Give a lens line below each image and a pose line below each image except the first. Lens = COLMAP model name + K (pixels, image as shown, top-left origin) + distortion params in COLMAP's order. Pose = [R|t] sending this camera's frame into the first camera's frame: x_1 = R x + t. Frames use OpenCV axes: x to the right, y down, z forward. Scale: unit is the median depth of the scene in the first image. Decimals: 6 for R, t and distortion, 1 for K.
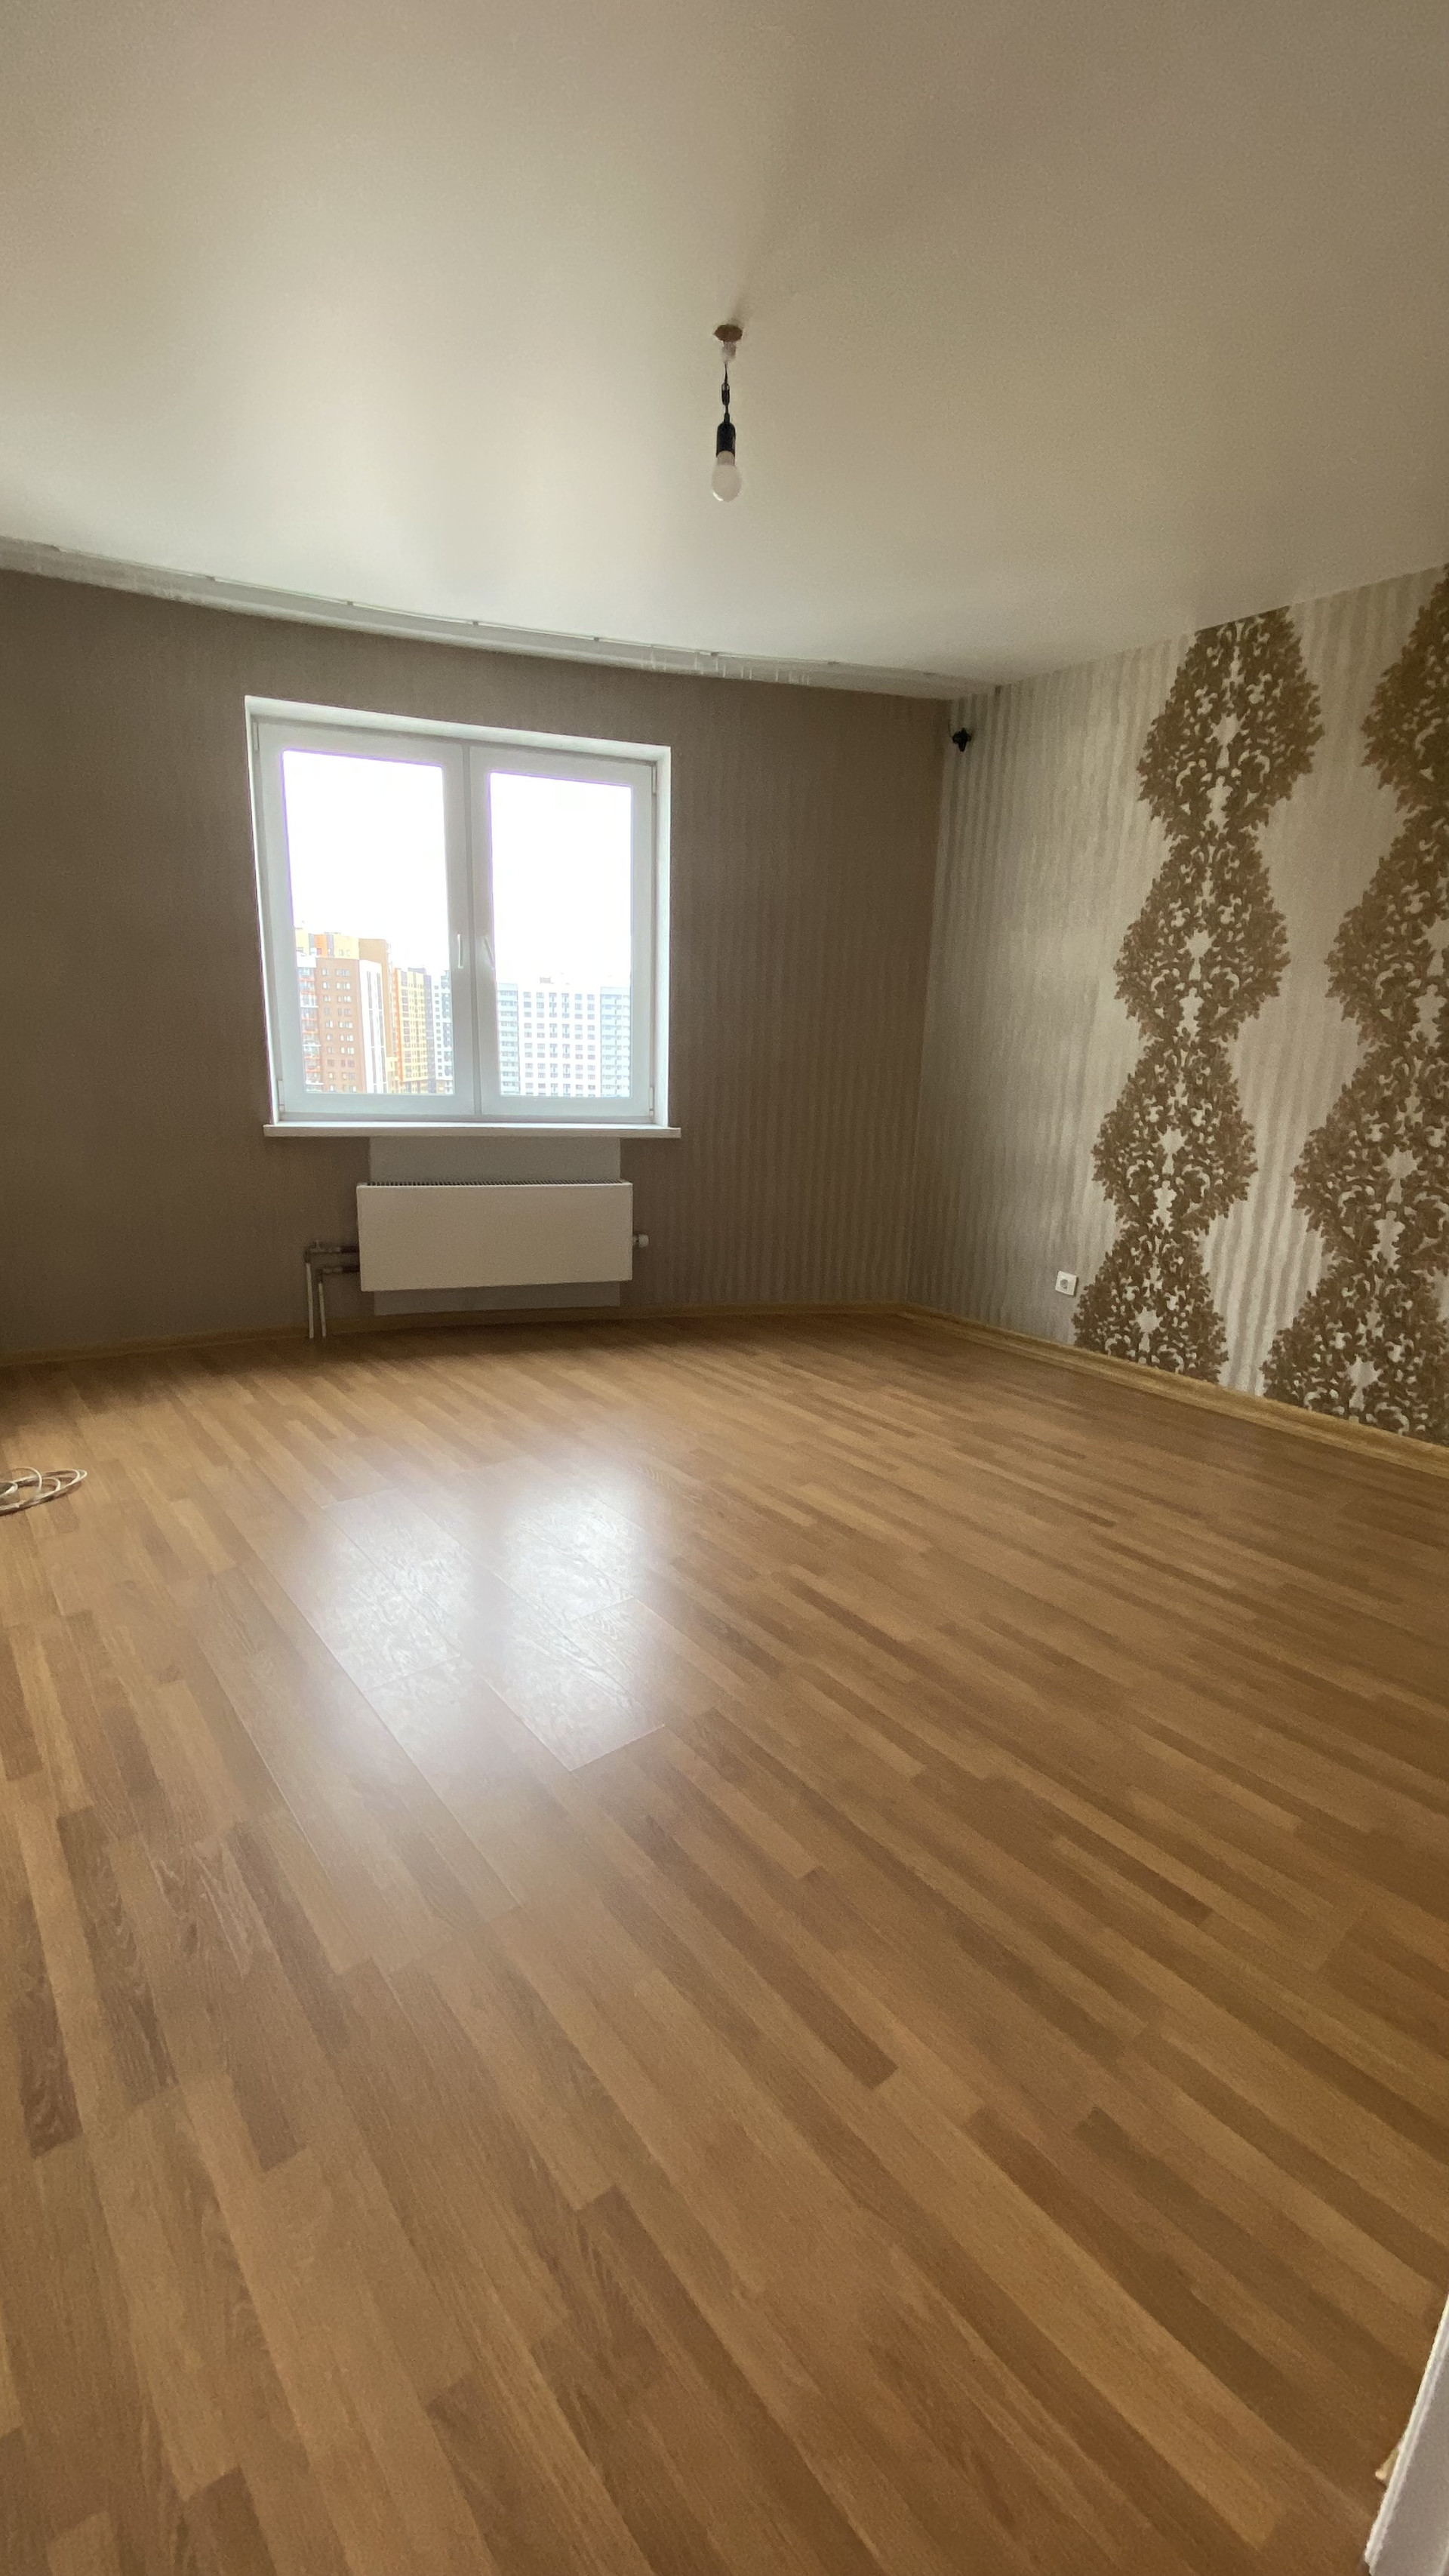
lens RADIAL K [[1065.3, 0, 724.5], [0, 1065.3, 1288.0], [0, 0, 1]] dist [0.052492, -0.047050]
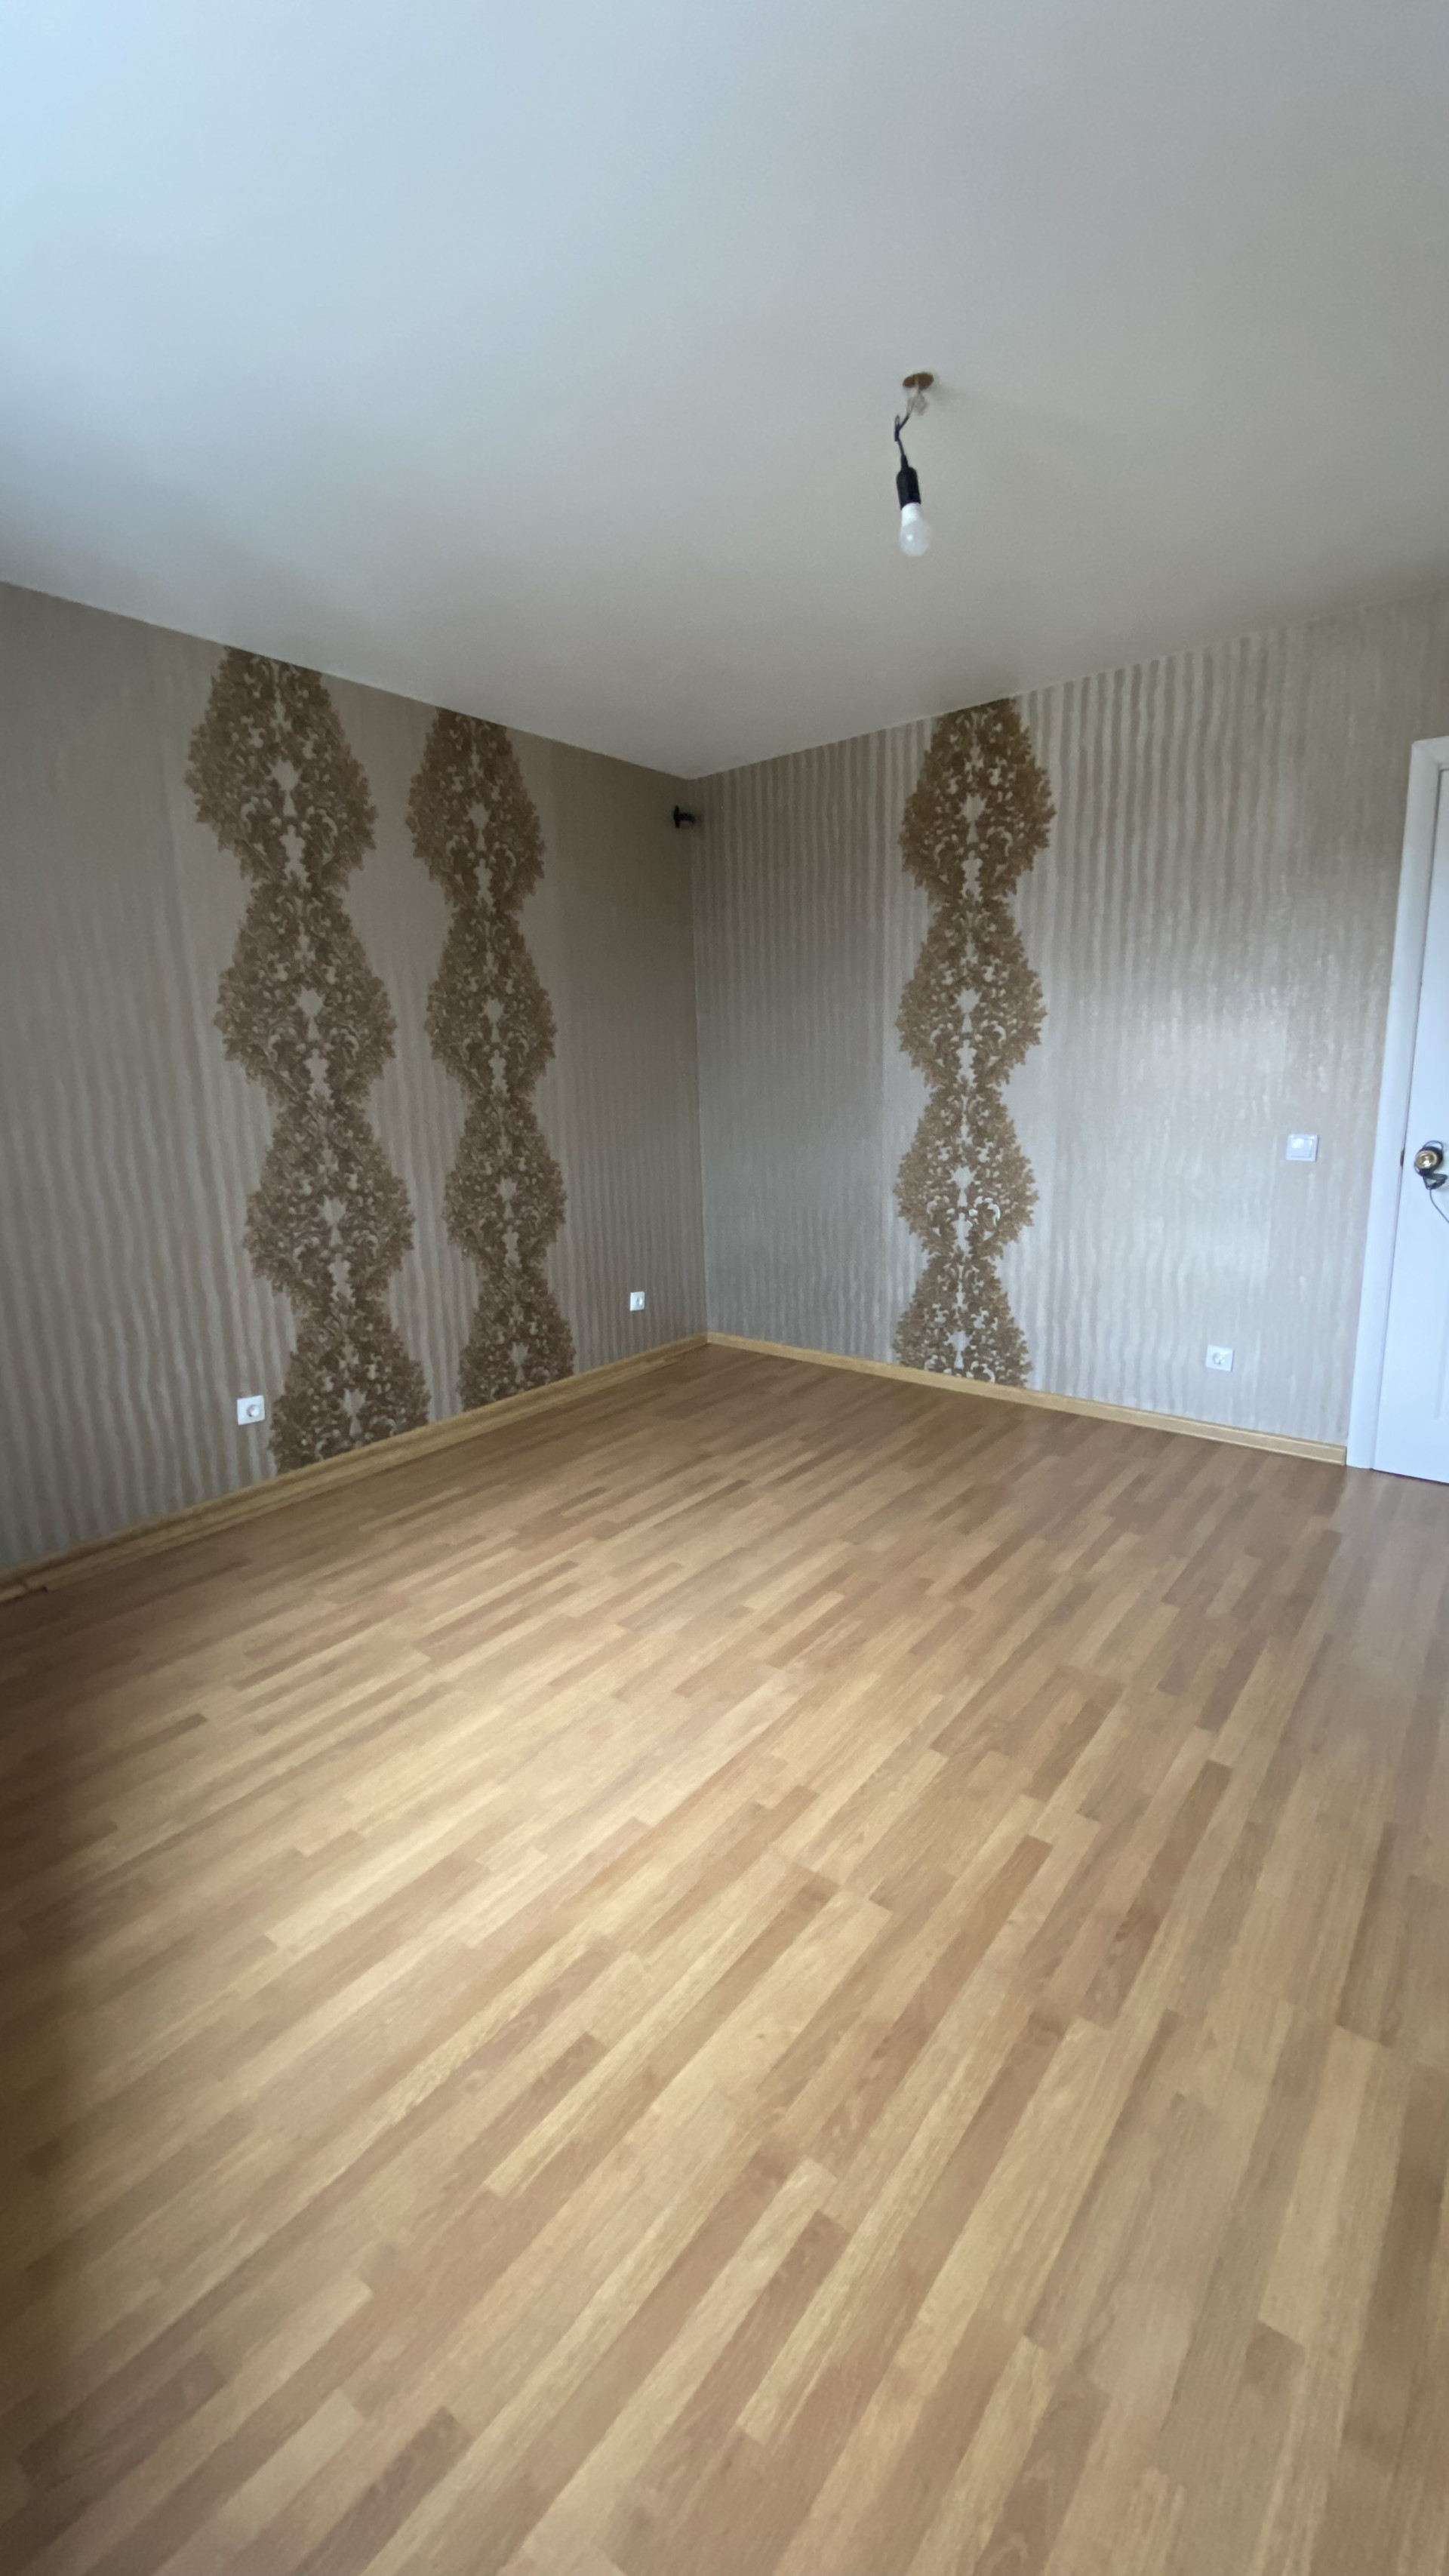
lens RADIAL K [[1065.3, 0, 724.5], [0, 1065.3, 1288.0], [0, 0, 1]] dist [0.052492, -0.047050]
pose [[-0.238357, -0.223765, 0.945048, -0.607546], [0.248143, 0.926763, 0.282021, -0.275354], [-0.938941, 0.301729, -0.165375, 0.932585]]
